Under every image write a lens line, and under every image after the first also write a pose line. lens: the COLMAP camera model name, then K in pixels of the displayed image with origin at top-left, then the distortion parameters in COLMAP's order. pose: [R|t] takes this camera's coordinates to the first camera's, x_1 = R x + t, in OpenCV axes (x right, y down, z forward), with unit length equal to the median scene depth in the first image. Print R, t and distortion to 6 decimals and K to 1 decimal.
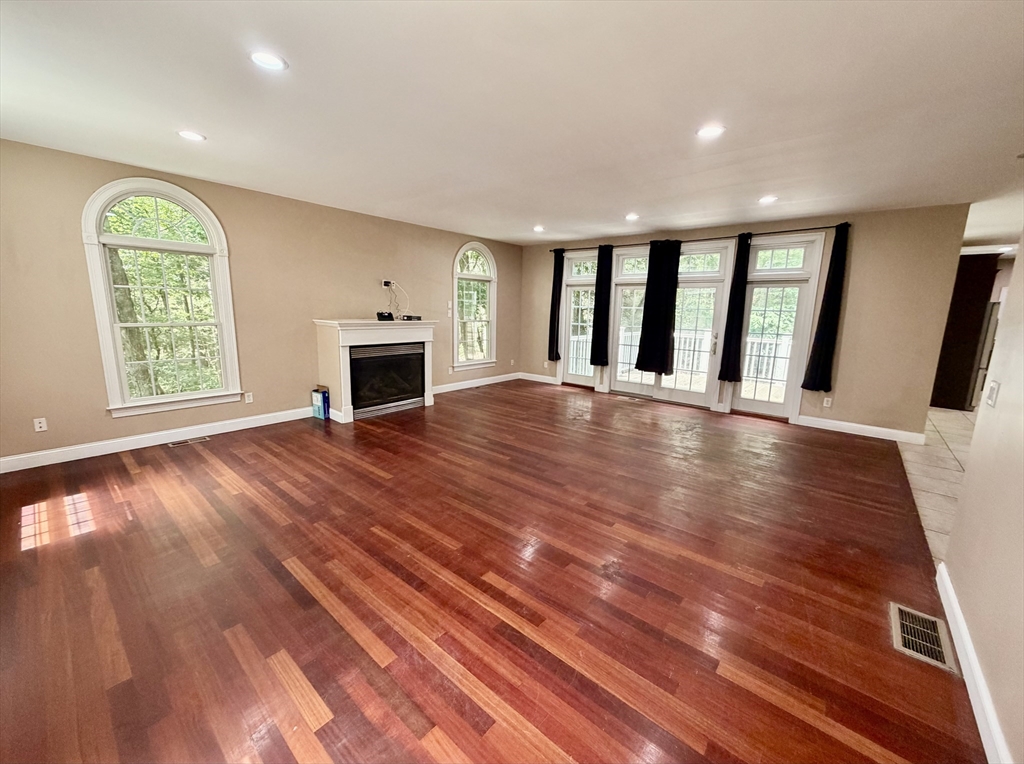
lens RADIAL K [[412.1, 0, 513.4], [0, 412.1, 379.6], [0, 0, 1]] dist [0.003110, 0.000189]
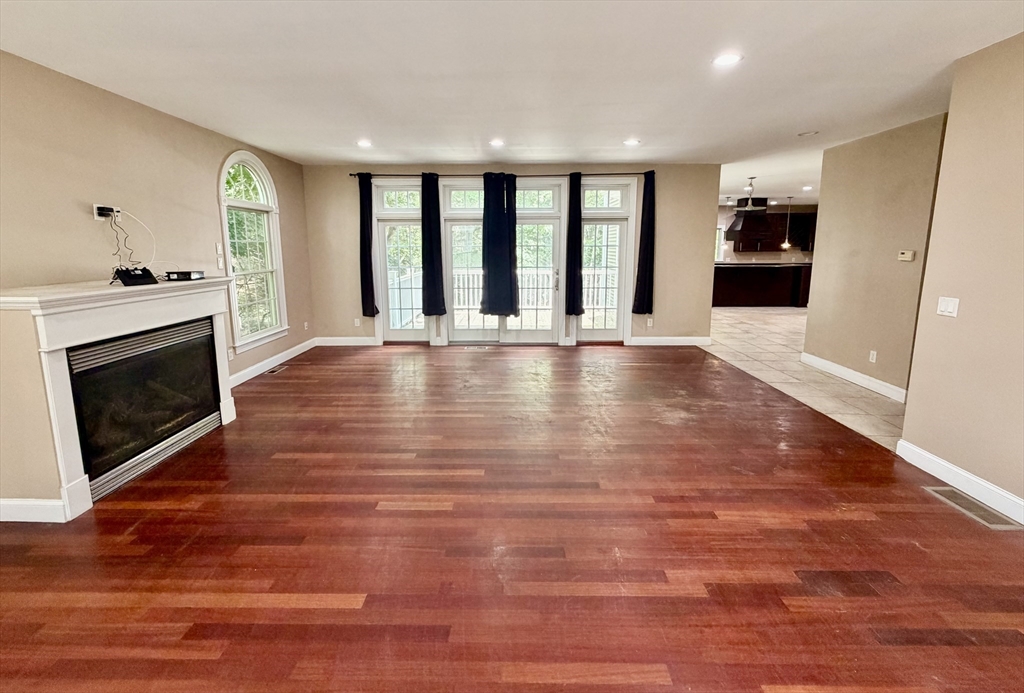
lens RADIAL K [[424.1, 0, 514.4], [0, 424.1, 305.9], [0, 0, 1]] dist [0.002509, 0.000496]
pose [[0.765294, -0.115338, 0.633264, -0.261516], [0.131811, 0.991048, 0.021209, -0.060504], [-0.630041, 0.067240, 0.773646, 0.274973]]
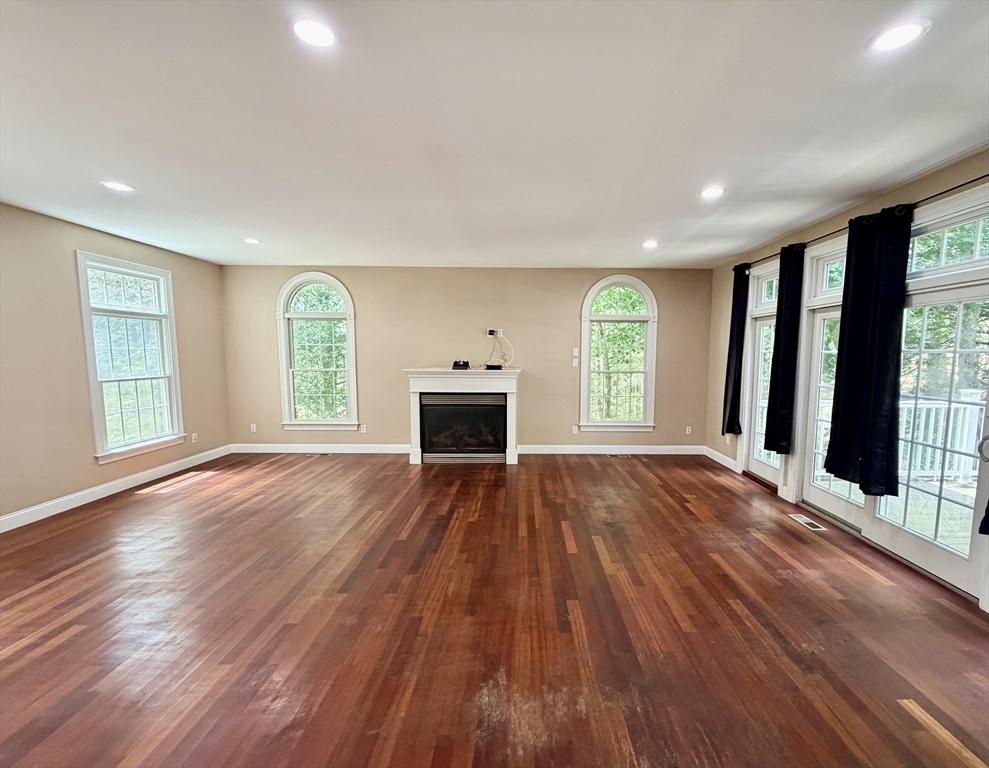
lens RADIAL K [[426.6, 0, 526.5], [0, 426.6, 391.2], [0, 0, 1]] dist [0.000397, 0.000693]
pose [[0.648535, 0.050627, -0.759499, 0.520191], [-0.122240, 0.991762, -0.038271, -0.063919], [0.751305, 0.117661, 0.649382, 0.411522]]
